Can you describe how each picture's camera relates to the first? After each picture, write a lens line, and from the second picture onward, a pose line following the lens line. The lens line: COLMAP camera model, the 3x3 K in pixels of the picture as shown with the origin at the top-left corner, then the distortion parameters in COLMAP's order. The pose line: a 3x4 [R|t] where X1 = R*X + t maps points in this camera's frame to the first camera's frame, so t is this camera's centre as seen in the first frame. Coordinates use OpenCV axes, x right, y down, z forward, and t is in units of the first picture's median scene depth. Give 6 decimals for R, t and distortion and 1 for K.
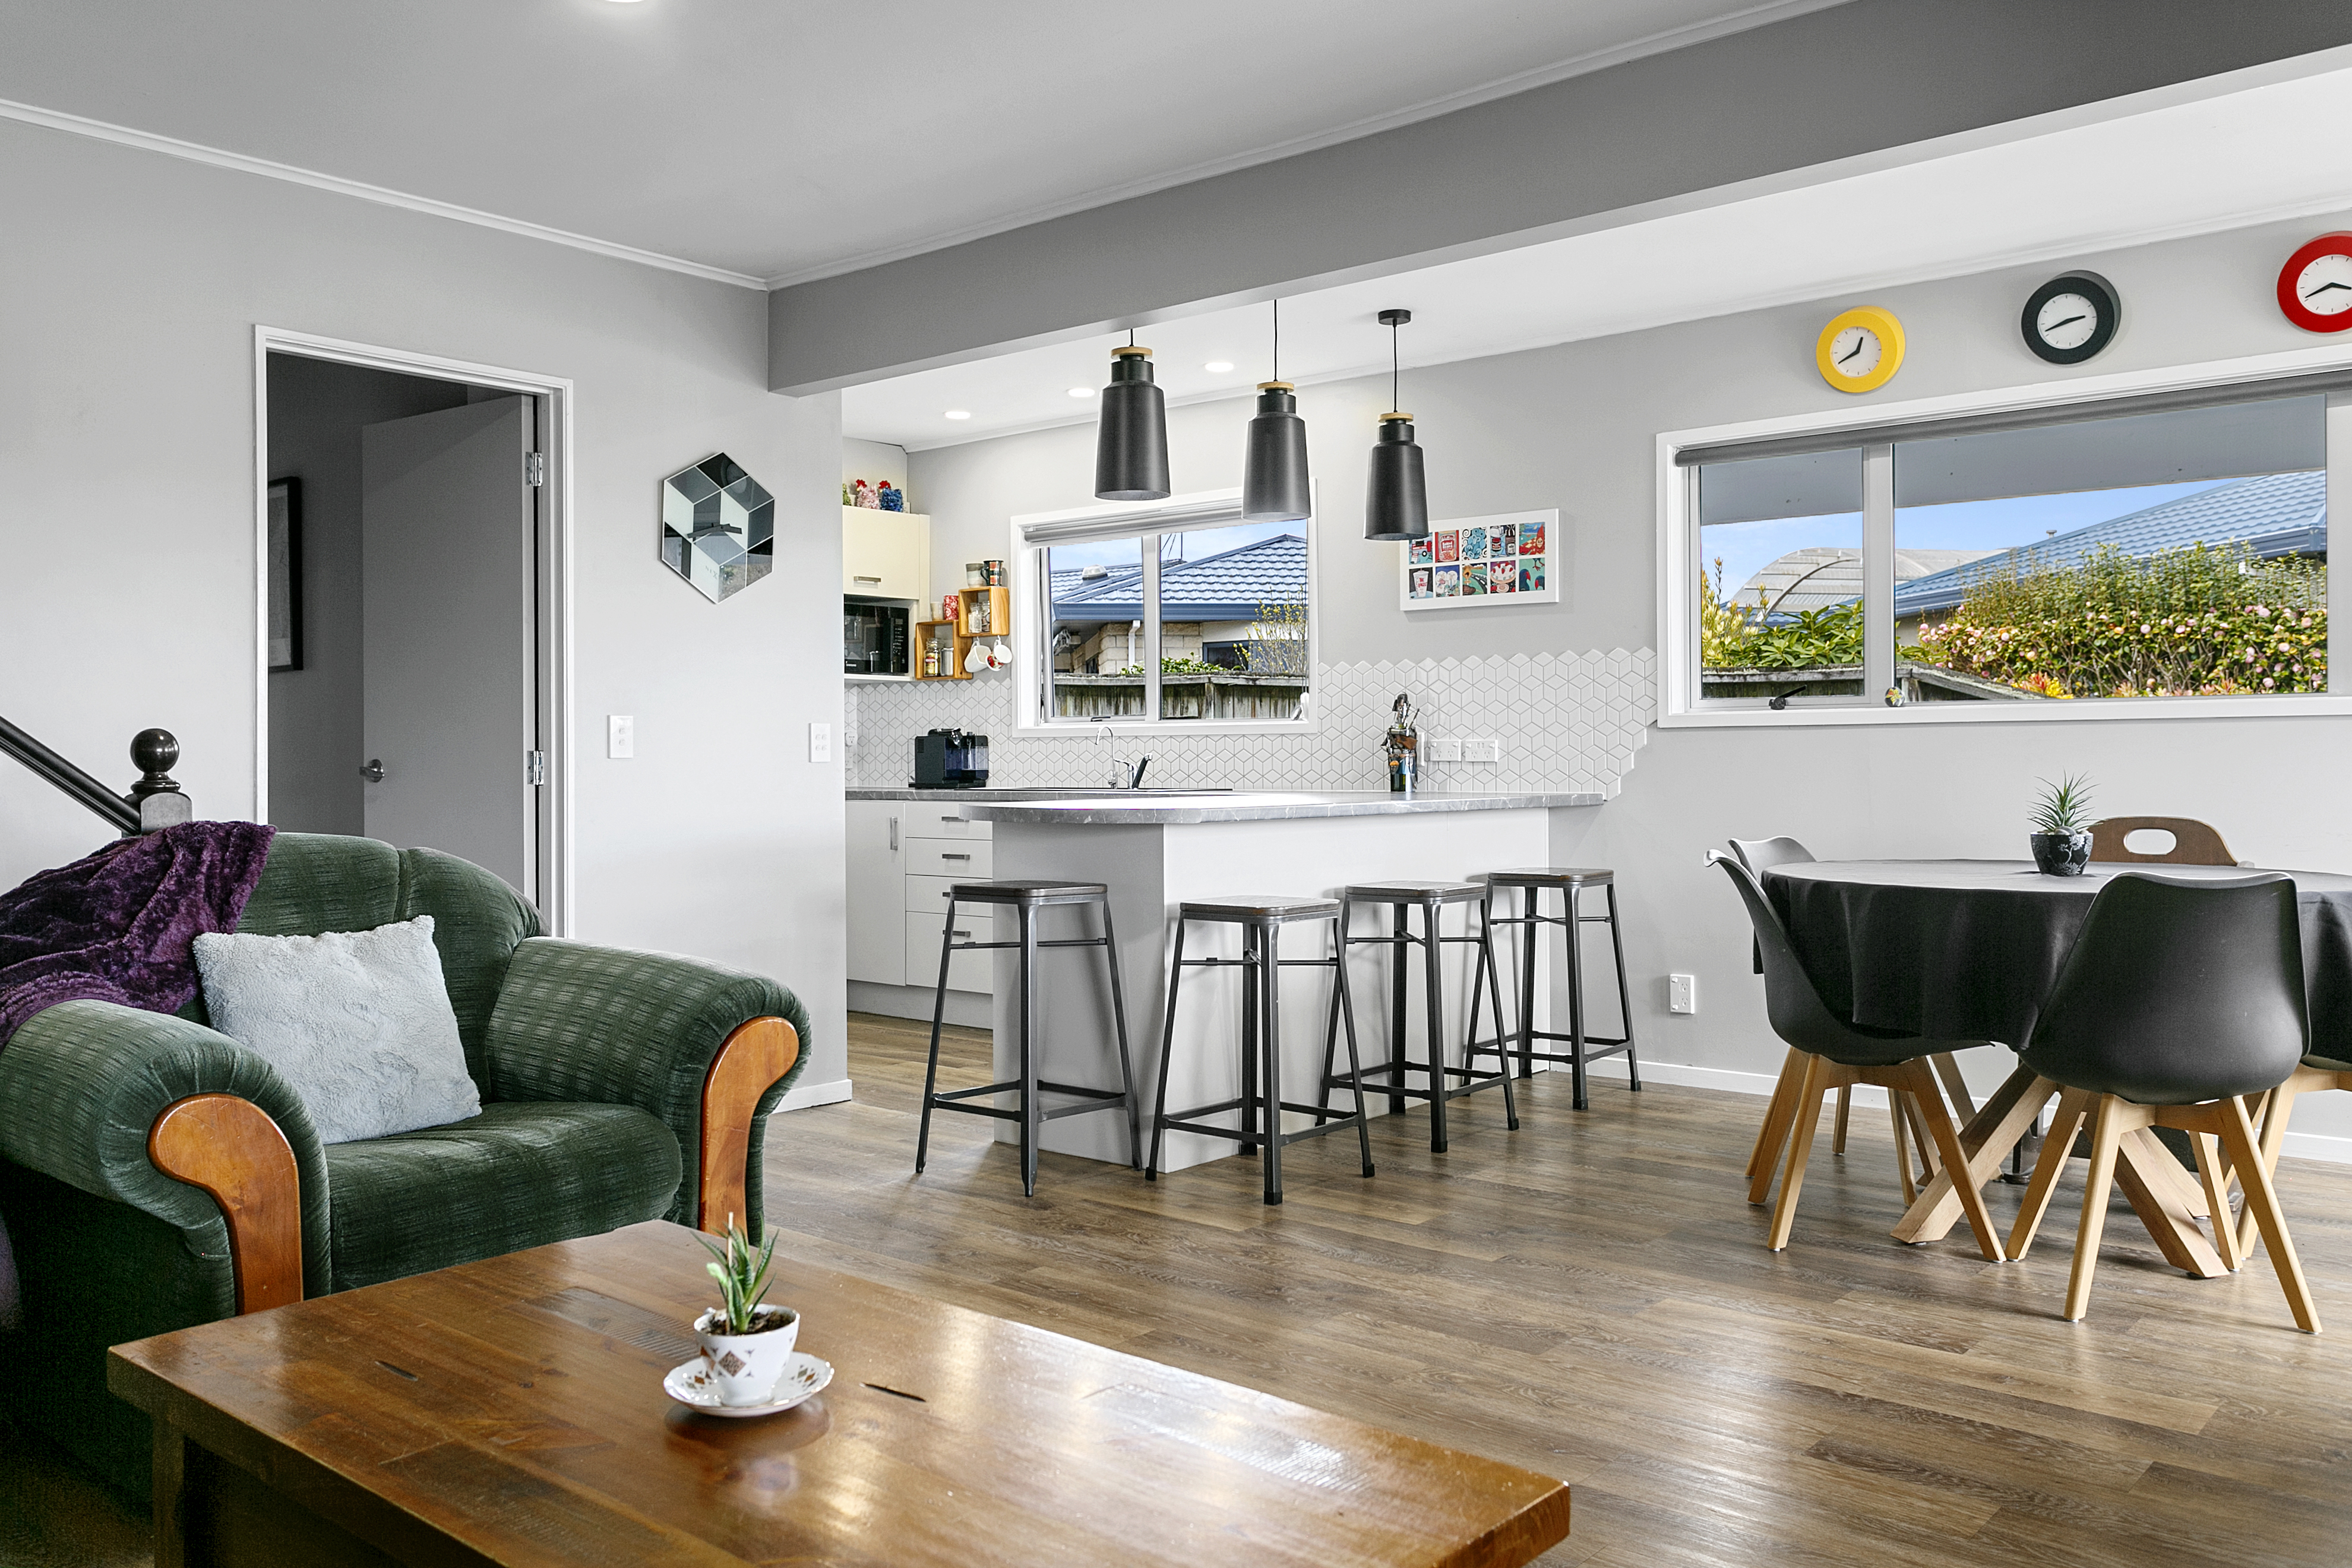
lens RADIAL K [[1858.2, 0, 1176.7], [0, 1858.2, 776.3], [0, 0, 1]] dist [-0.003418, 0.000025]
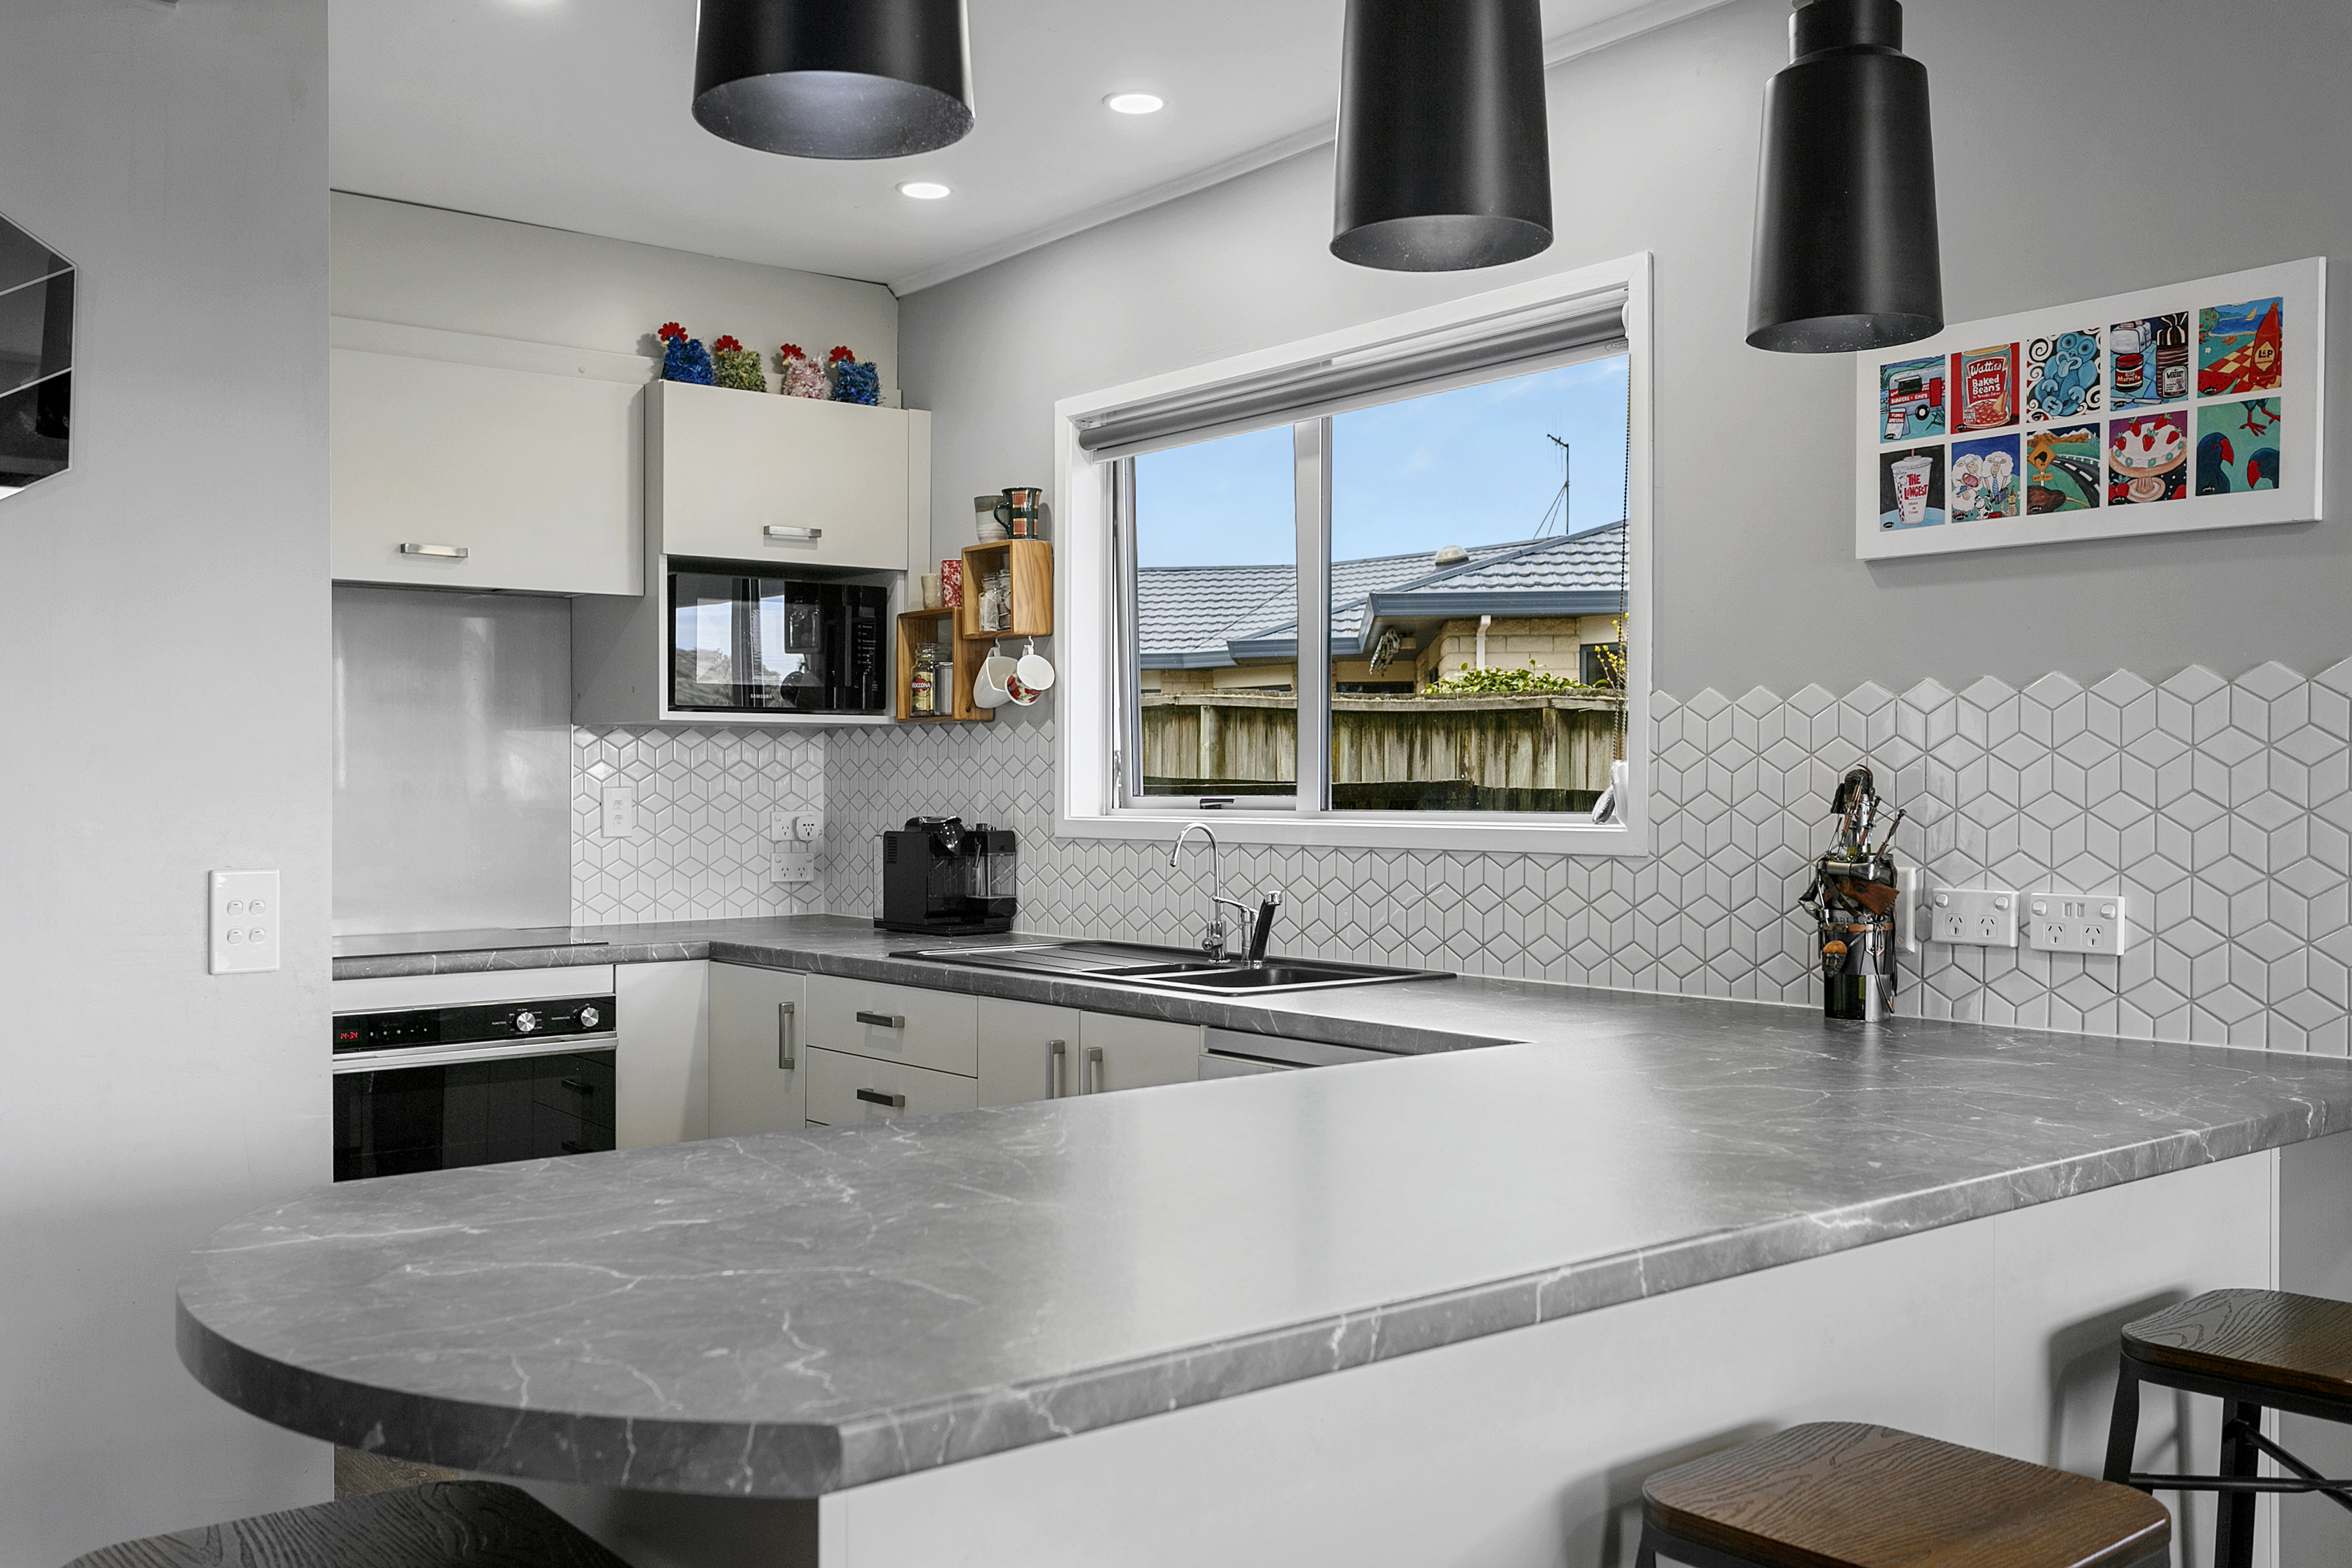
lens RADIAL K [[2126.0, 0, 1138.9], [0, 2126.0, 840.8], [0, 0, 1]] dist [0.015287, -0.002251]
pose [[0.978089, 0.008017, -0.208034, 0.059548], [-0.004137, 0.999809, 0.019081, -0.033639], [0.208147, -0.017802, 0.977935, 0.472828]]
